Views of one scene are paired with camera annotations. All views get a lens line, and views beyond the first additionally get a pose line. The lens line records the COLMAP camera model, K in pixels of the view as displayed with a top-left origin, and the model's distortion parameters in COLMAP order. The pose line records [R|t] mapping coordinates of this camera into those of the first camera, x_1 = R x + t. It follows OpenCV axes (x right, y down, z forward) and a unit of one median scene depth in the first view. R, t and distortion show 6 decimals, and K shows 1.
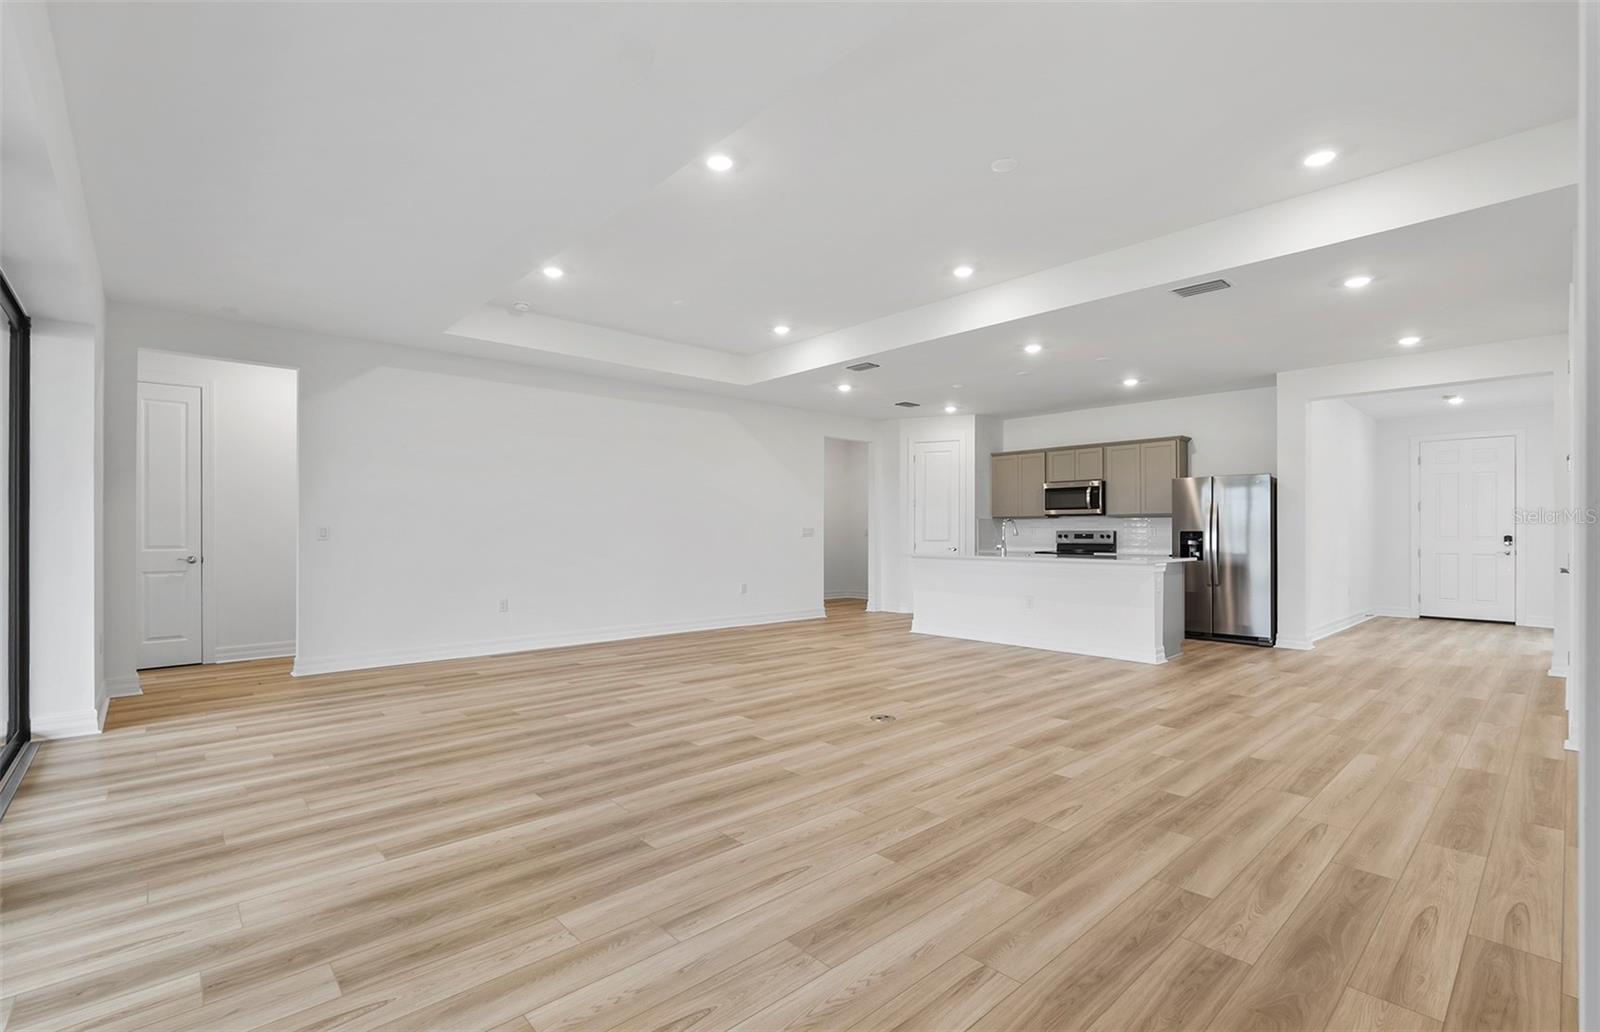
lens RADIAL K [[708.0, 0, 799.2], [0, 708.0, 527.0], [0, 0, 1]] dist [-0.001331, -0.000157]
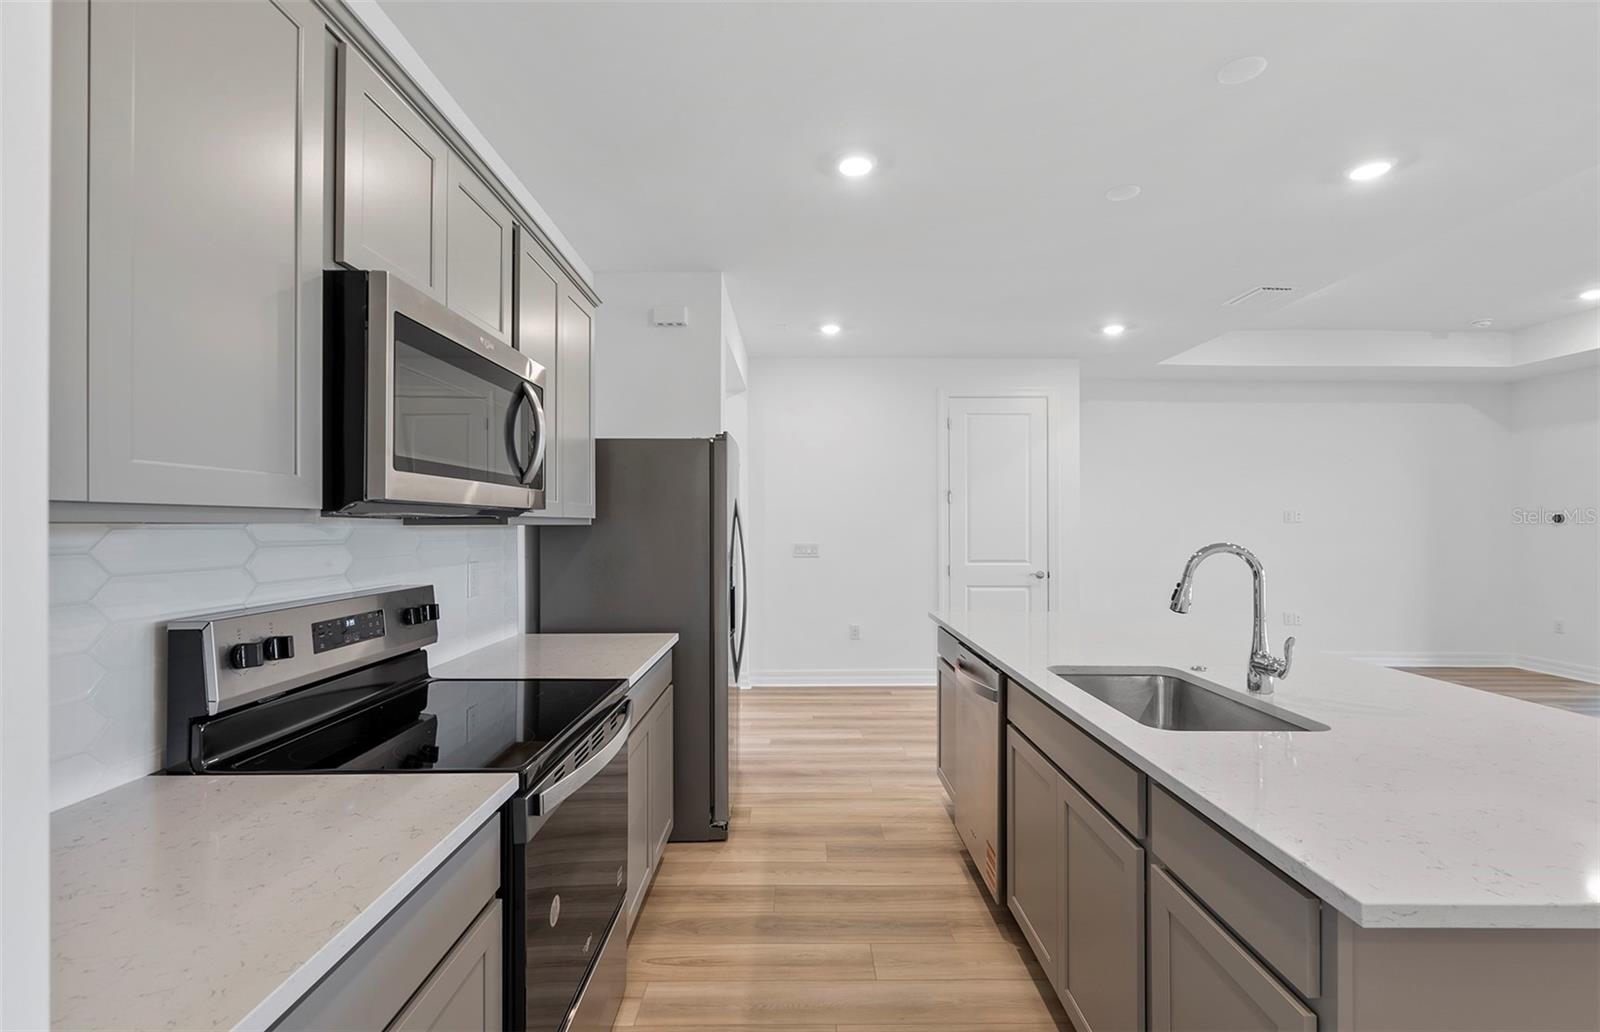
lens RADIAL K [[708.0, 0, 799.2], [0, 708.0, 527.0], [0, 0, 1]] dist [-0.001331, -0.000157]
pose [[-0.742018, -0.003023, 0.670373, 0.212232], [-0.004843, 0.999988, -0.000851, -0.013102], [-0.670362, -0.003878, -0.742024, 1.101074]]
